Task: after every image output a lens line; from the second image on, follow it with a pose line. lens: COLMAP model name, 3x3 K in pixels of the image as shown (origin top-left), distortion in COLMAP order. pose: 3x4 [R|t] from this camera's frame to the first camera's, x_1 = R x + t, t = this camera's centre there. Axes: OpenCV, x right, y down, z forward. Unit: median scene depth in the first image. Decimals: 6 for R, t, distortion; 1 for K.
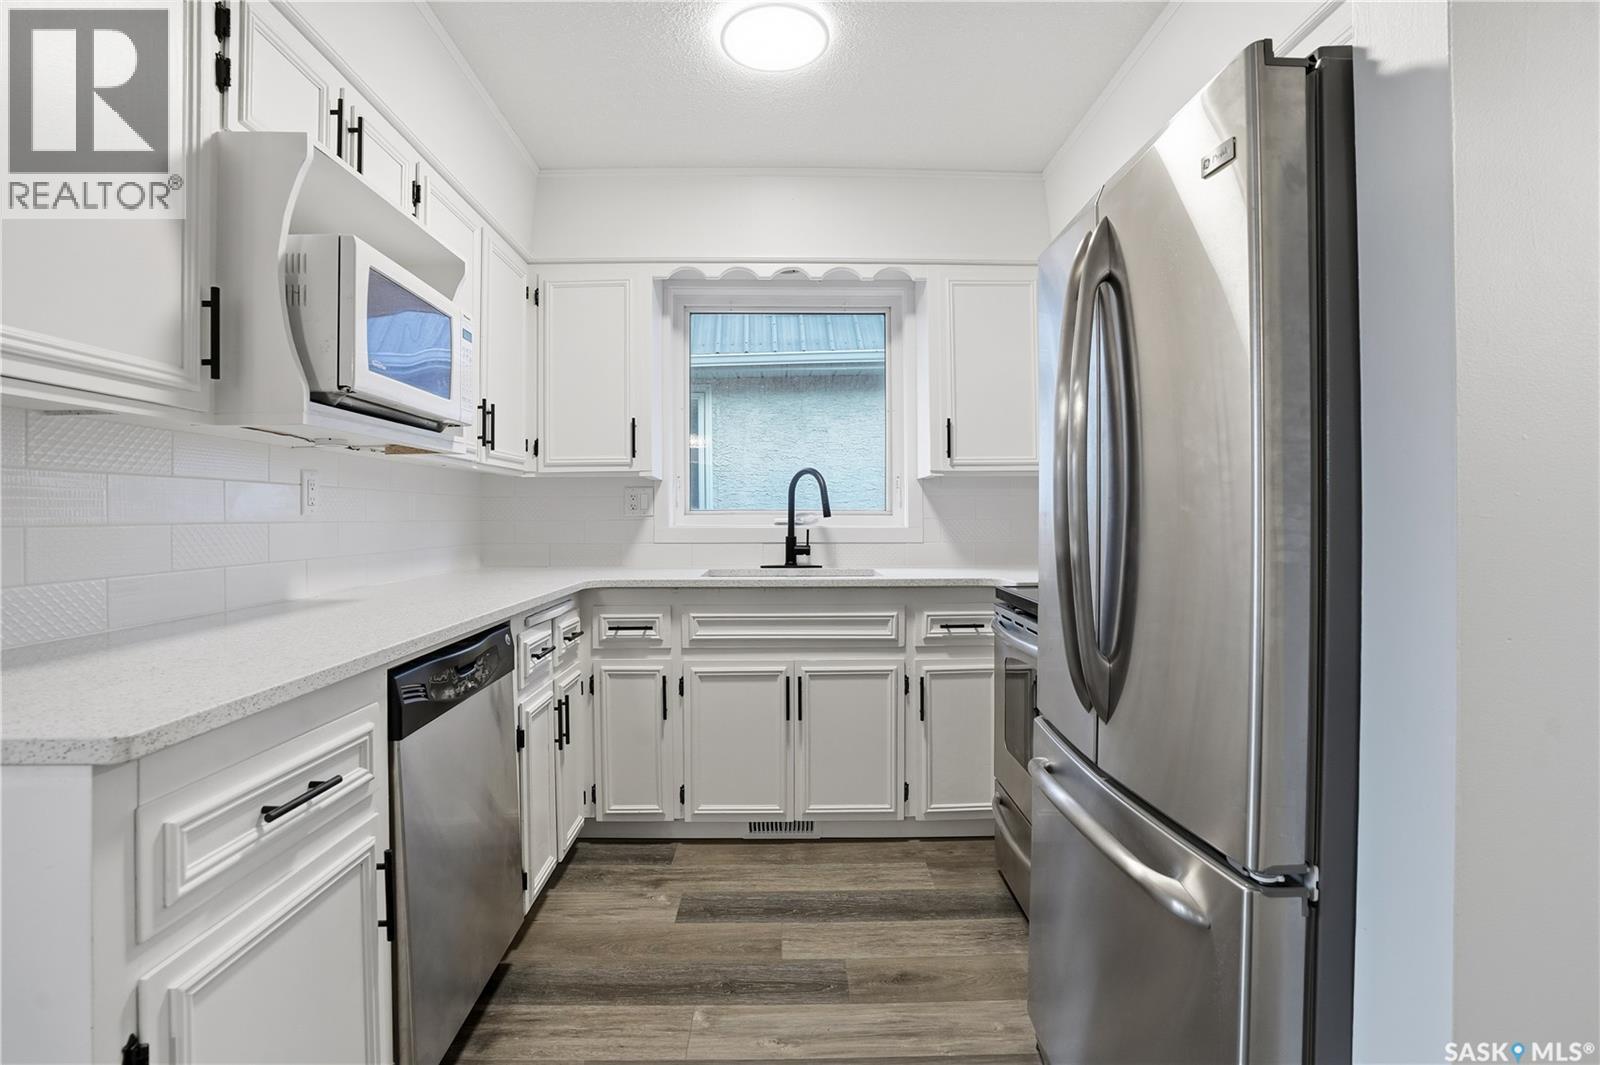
lens RADIAL K [[752.0, 0, 800.2], [0, 752.0, 517.6], [0, 0, 1]] dist [-0.072536, 0.028840]
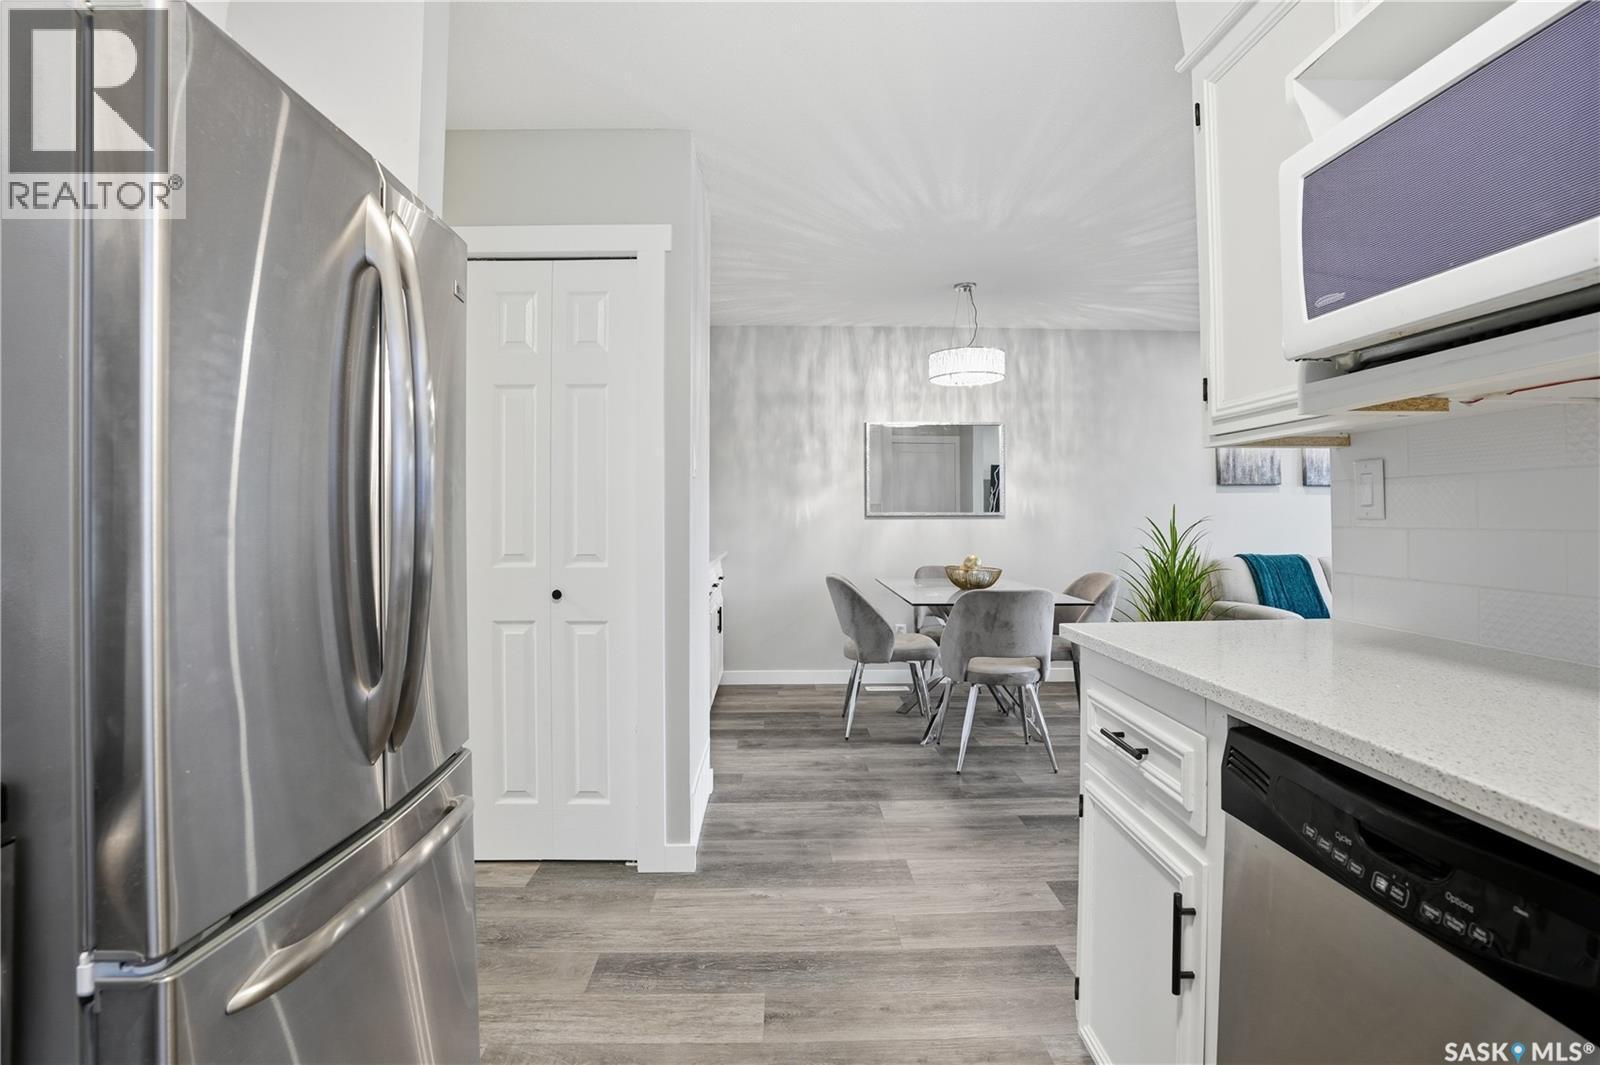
lens RADIAL K [[786.6, 0, 805.2], [0, 786.6, 516.2], [0, 0, 1]] dist [-0.000836, 0.000280]
pose [[-0.999918, 0.008964, -0.009114, -0.046059], [0.008926, 0.999951, 0.004194, -0.008912], [0.009151, 0.004113, -0.999950, 0.911014]]
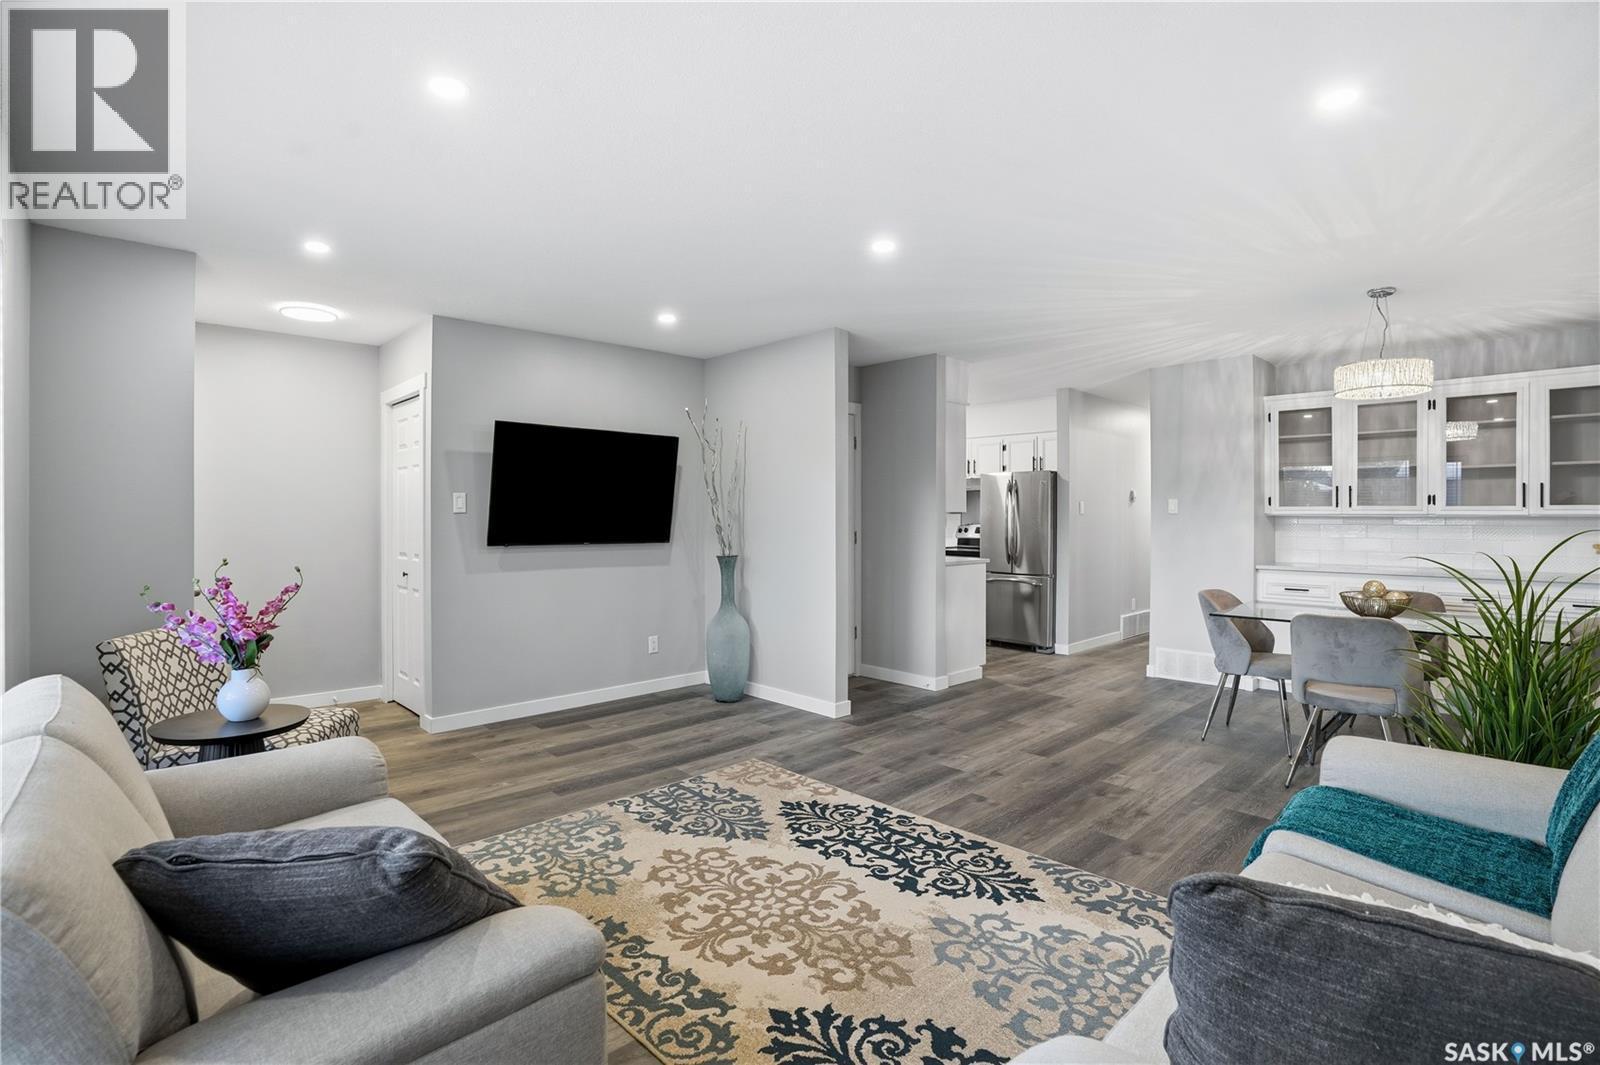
lens RADIAL K [[752.0, 0, 800.2], [0, 752.0, 517.6], [0, 0, 1]] dist [-0.072536, 0.028840]
pose [[0.749618, 0.004401, 0.661856, -2.073808], [-0.002942, 0.999990, -0.003317, -0.032204], [-0.661864, 0.000539, 0.749624, -0.952689]]
